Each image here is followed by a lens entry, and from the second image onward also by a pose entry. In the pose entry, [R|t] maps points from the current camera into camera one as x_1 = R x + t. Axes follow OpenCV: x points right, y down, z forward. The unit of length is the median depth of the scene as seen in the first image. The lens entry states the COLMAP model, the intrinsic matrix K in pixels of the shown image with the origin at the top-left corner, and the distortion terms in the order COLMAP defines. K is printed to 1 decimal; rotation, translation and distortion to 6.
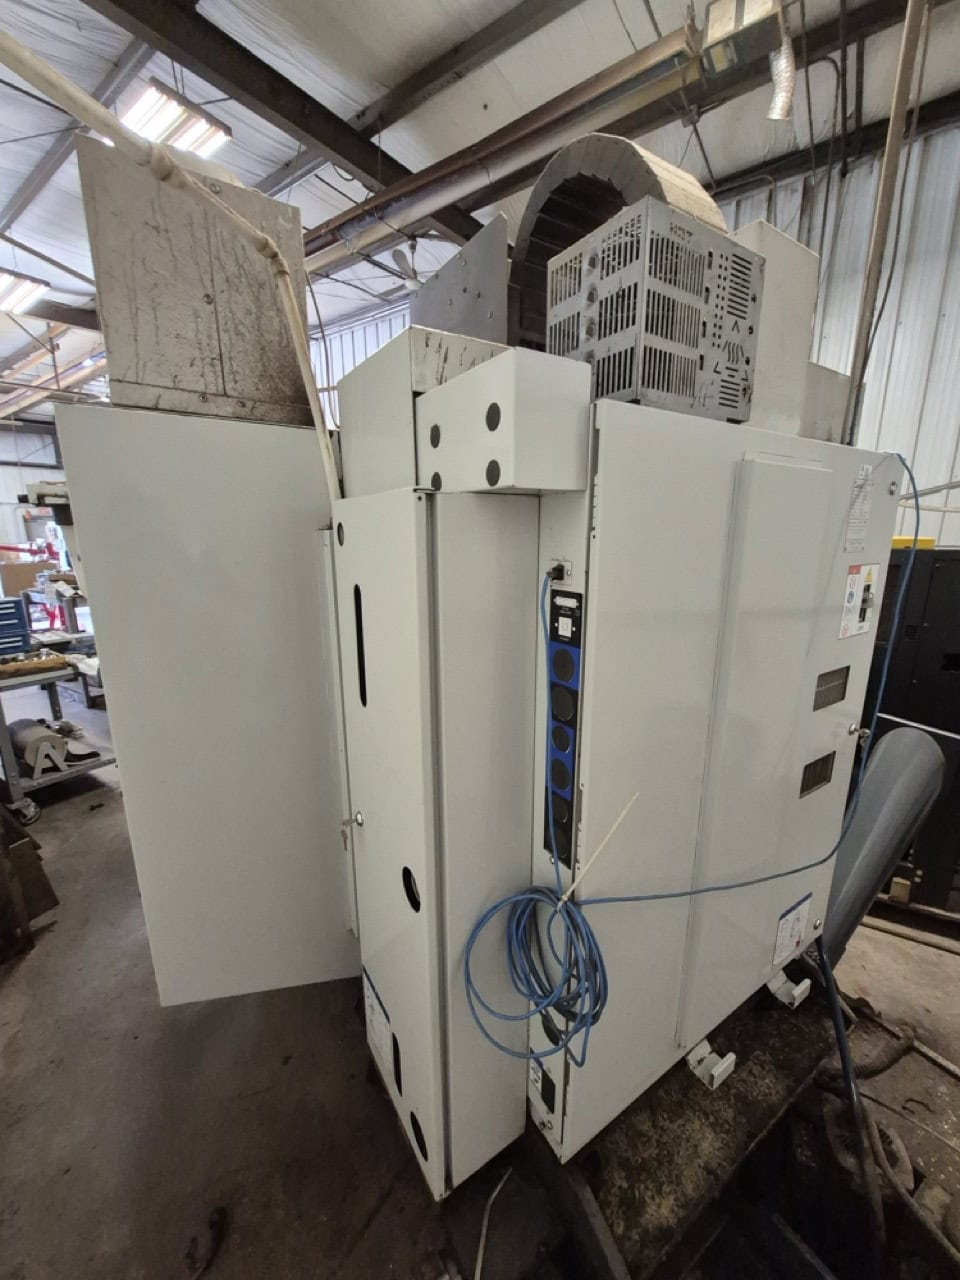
lens RADIAL K [[500.7, 0, 491.7], [0, 500.7, 640.6], [0, 0, 1]] dist [0.001269, -0.001238]
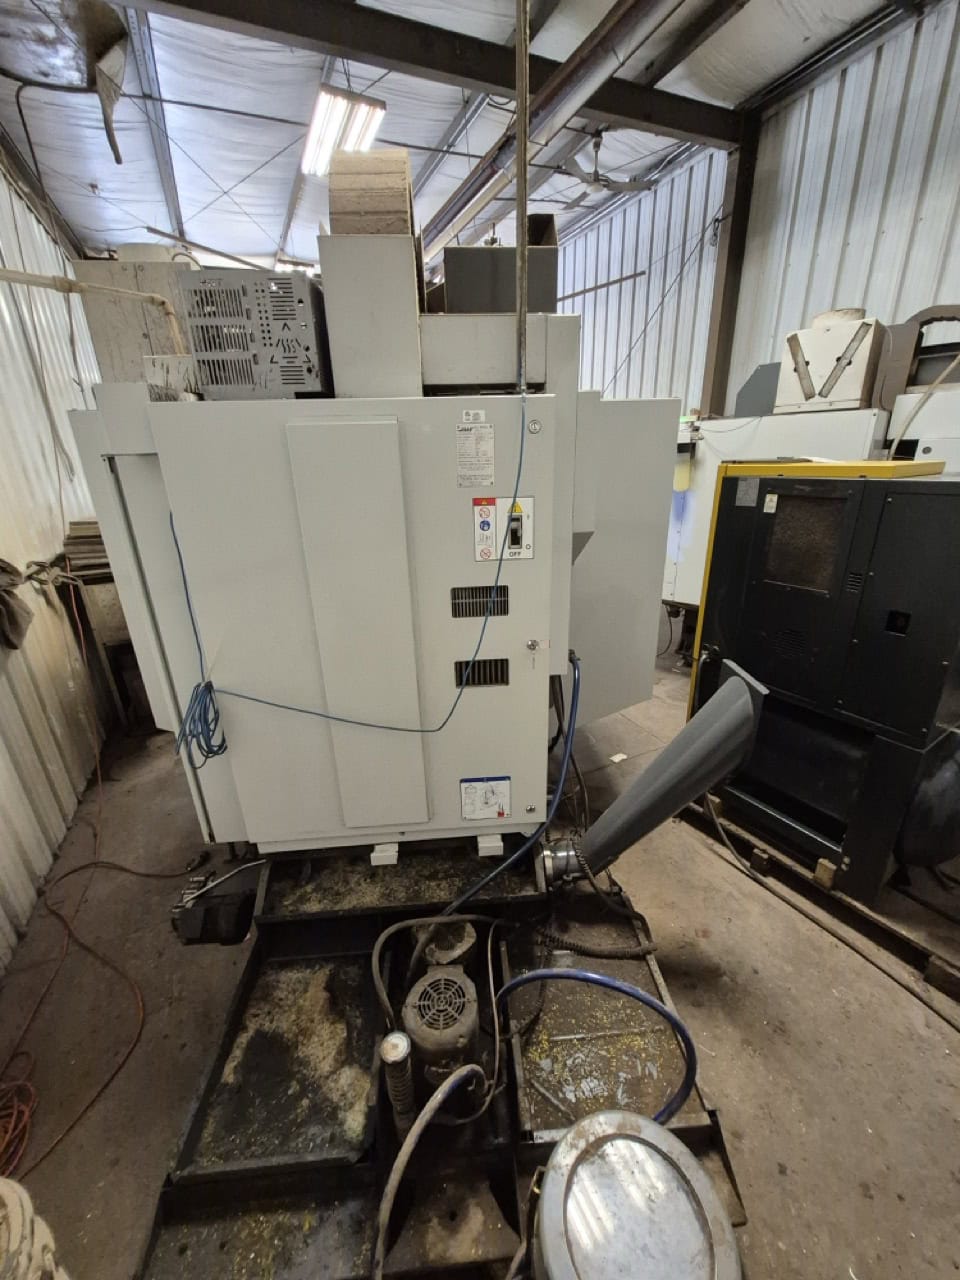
lens RADIAL K [[500.7, 0, 486.9], [0, 500.7, 638.0], [0, 0, 1]] dist [0.001269, -0.001238]
pose [[0.875689, 0.141402, -0.461709, 0.646378], [-0.078899, 0.985213, 0.152088, -0.002668], [0.476387, -0.096753, 0.873896, -0.027350]]
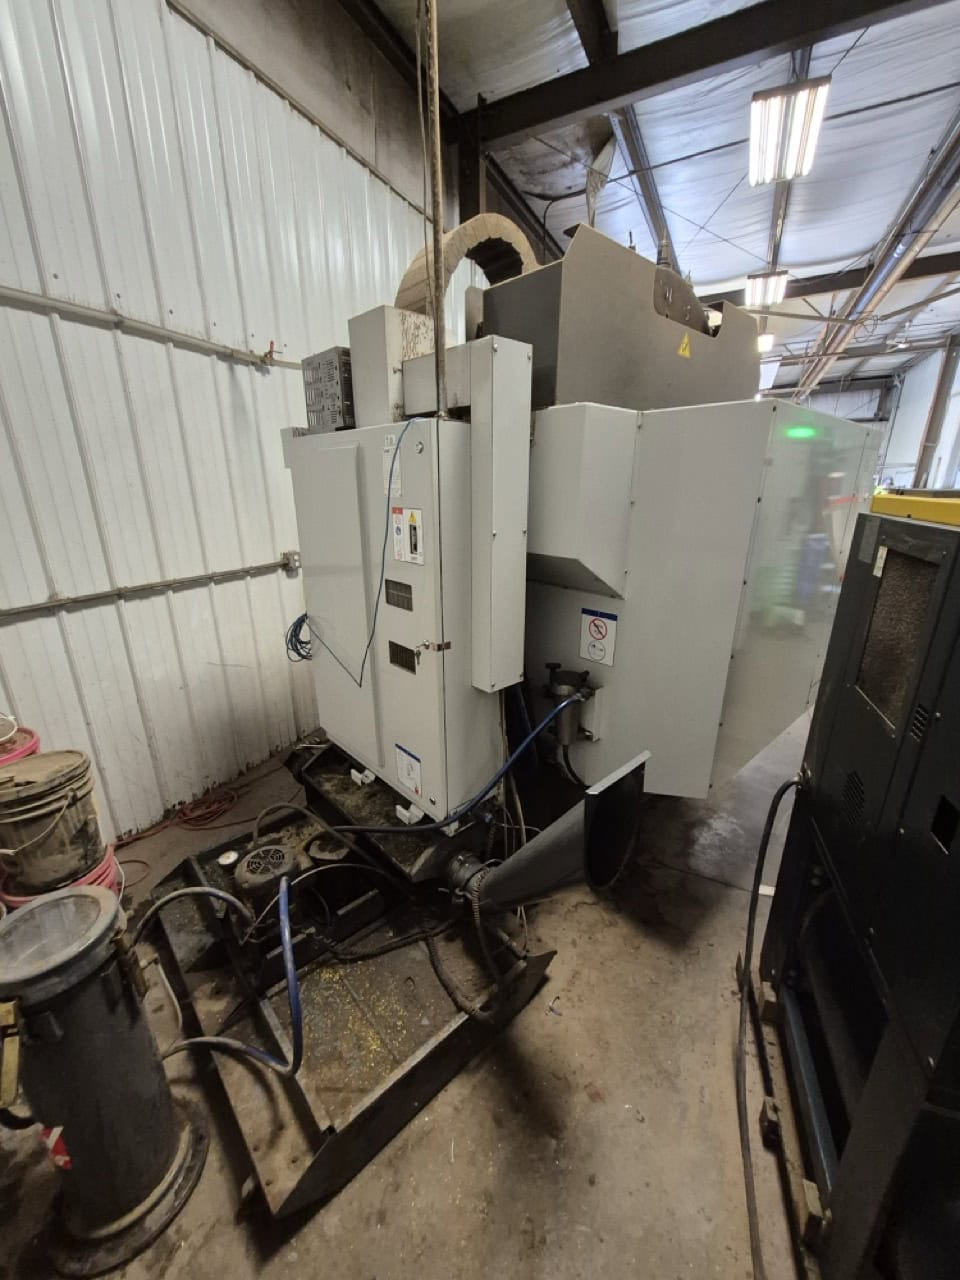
lens RADIAL K [[500.7, 0, 489.2], [0, 500.7, 636.0], [0, 0, 1]] dist [0.001269, -0.001238]
pose [[0.170461, 0.298516, -0.939059, 1.070875], [-0.219027, 0.940644, 0.259261, -0.113096], [0.960713, 0.161486, 0.225726, 0.483725]]
